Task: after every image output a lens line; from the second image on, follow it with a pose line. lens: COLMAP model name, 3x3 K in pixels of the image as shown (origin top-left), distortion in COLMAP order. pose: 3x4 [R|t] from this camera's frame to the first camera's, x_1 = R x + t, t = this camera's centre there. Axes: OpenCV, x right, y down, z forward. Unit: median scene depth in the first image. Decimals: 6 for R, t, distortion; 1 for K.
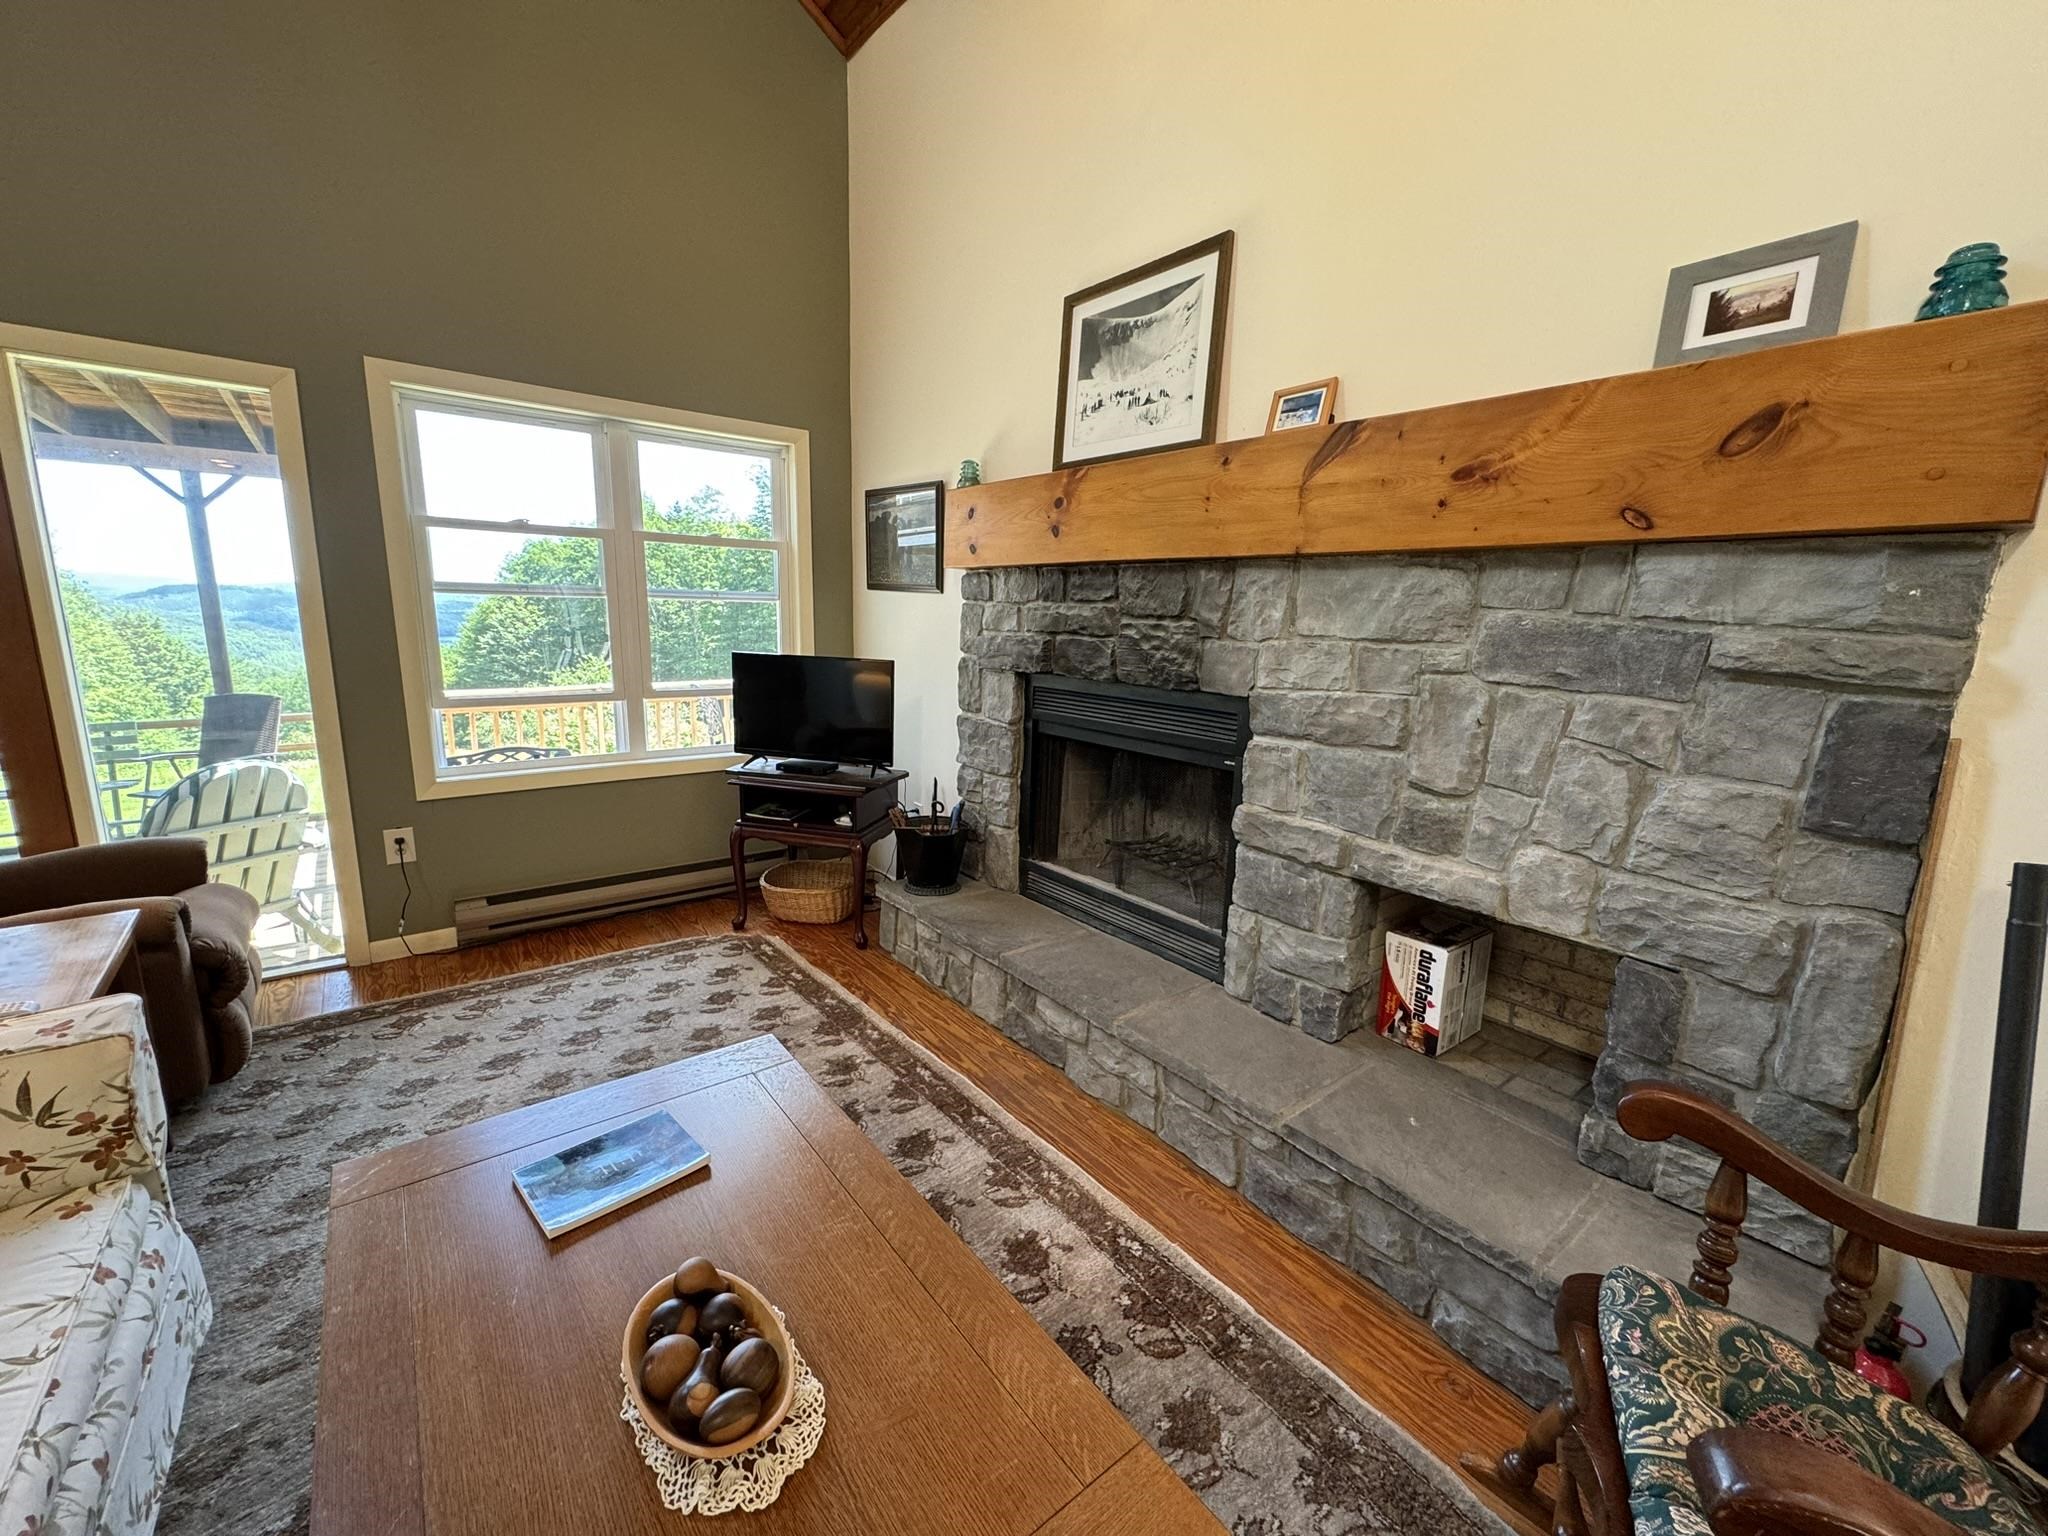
lens RADIAL K [[816.0, 0, 1019.3], [0, 816.0, 767.5], [0, 0, 1]] dist [-0.004397, 0.000878]
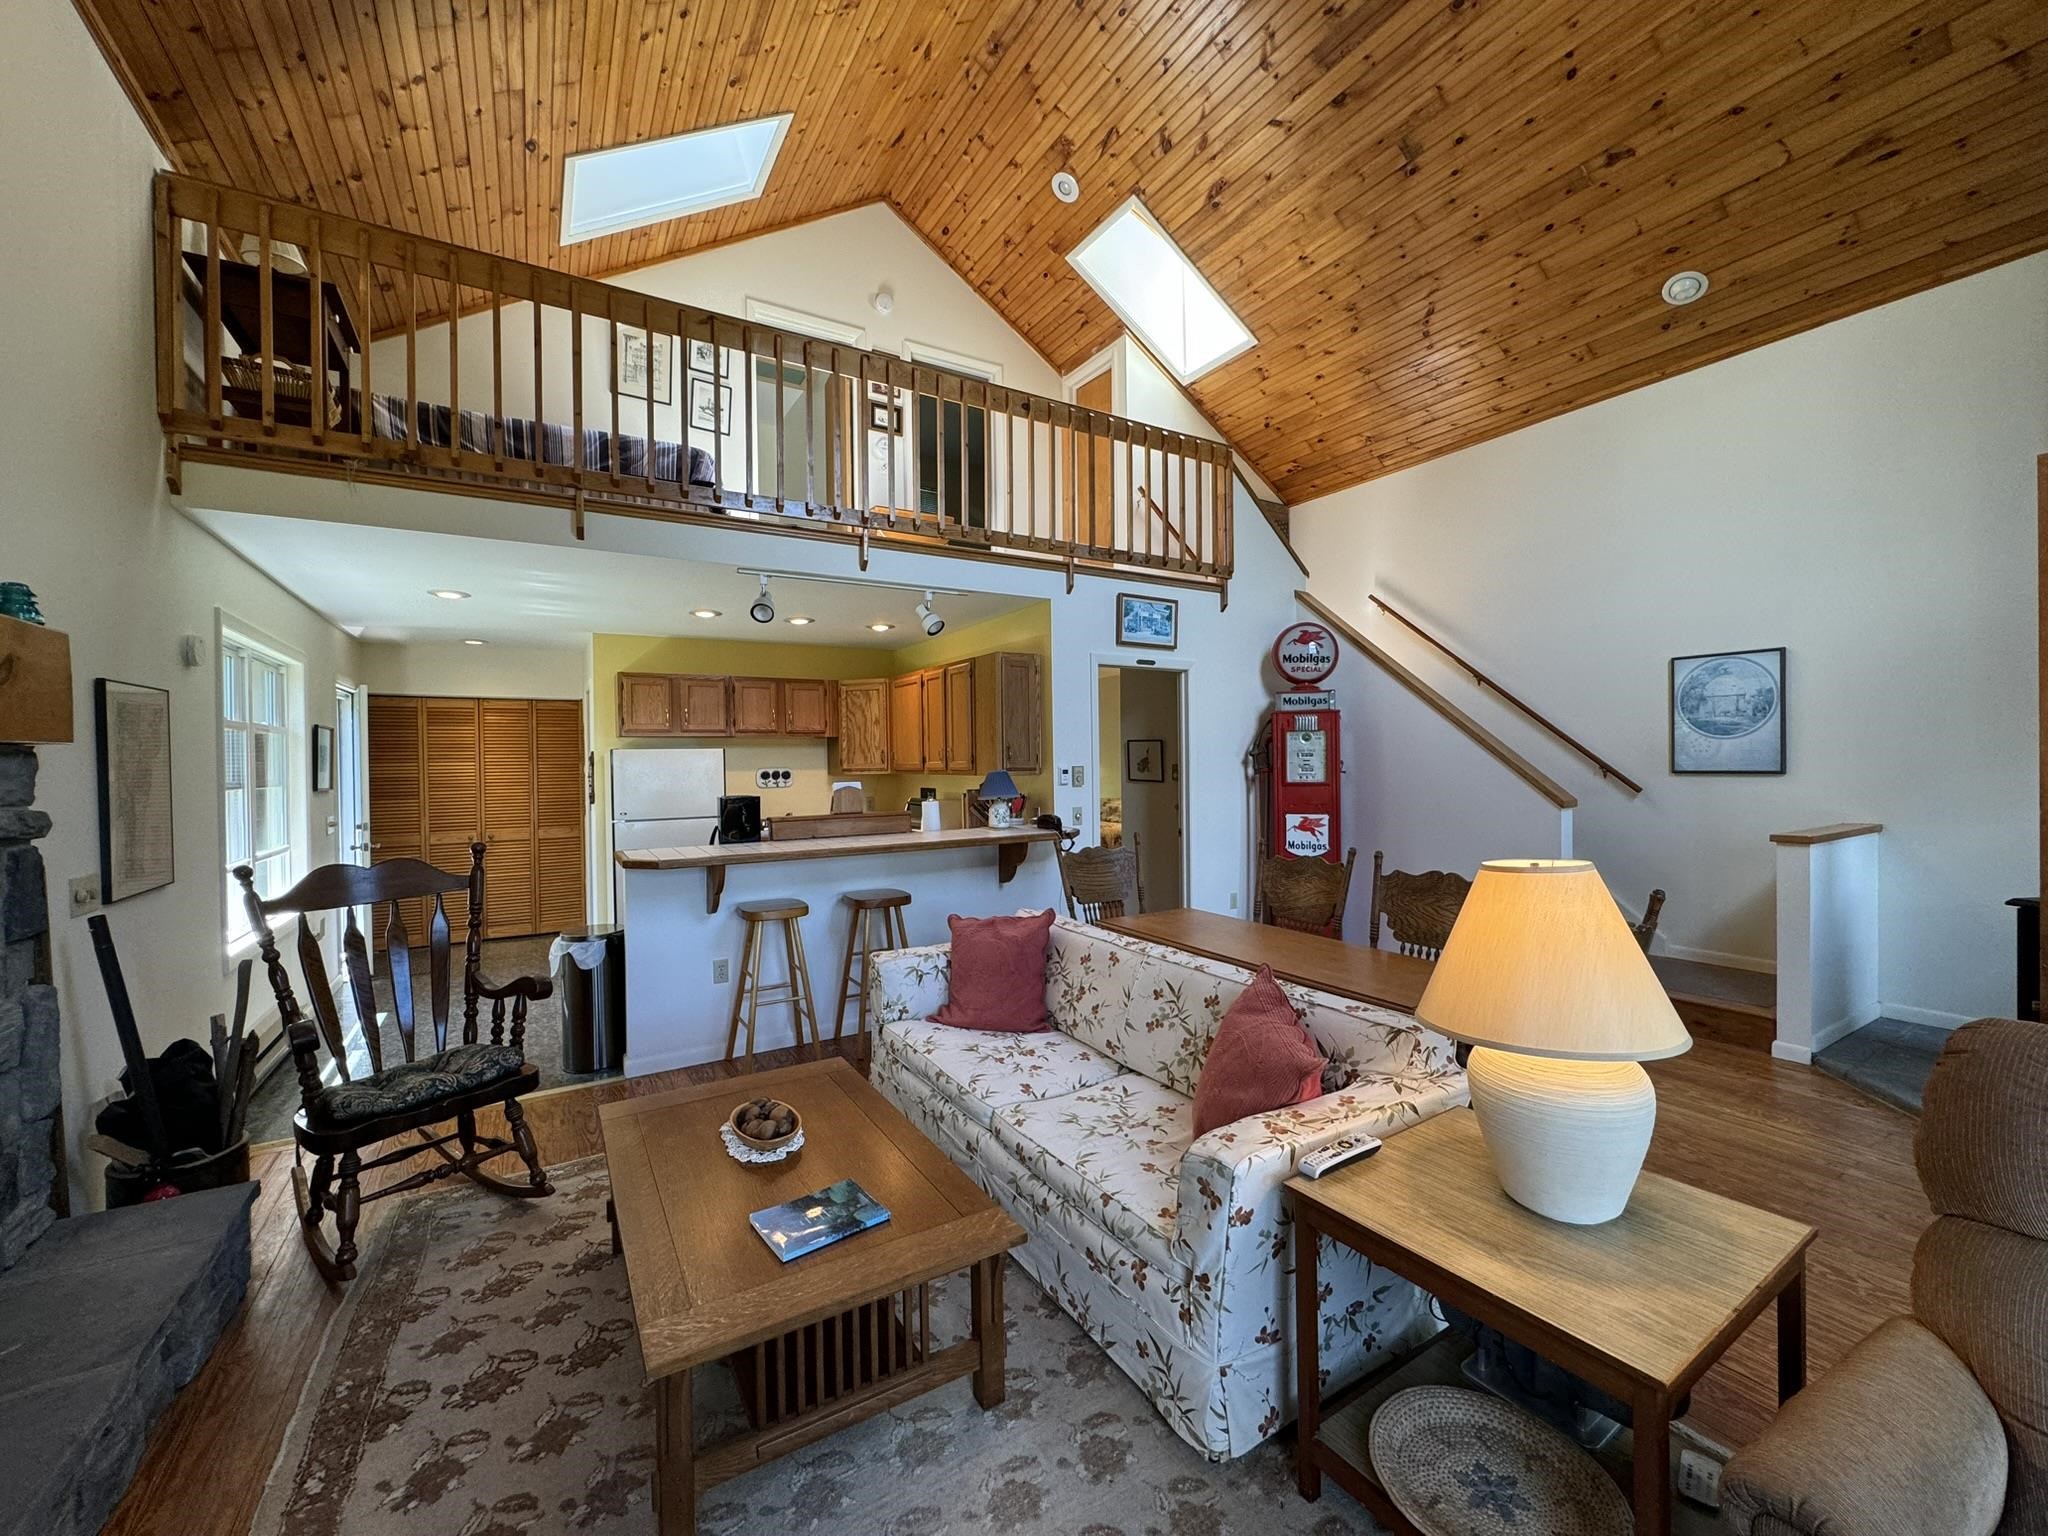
lens RADIAL K [[816.0, 0, 1020.6], [0, 816.0, 767.6], [0, 0, 1]] dist [-0.004397, 0.000878]
pose [[-0.991496, -0.013904, 0.129389, -0.620164], [0.012402, 0.979655, 0.200307, -0.310924], [-0.129542, 0.200208, -0.971152, 1.322888]]
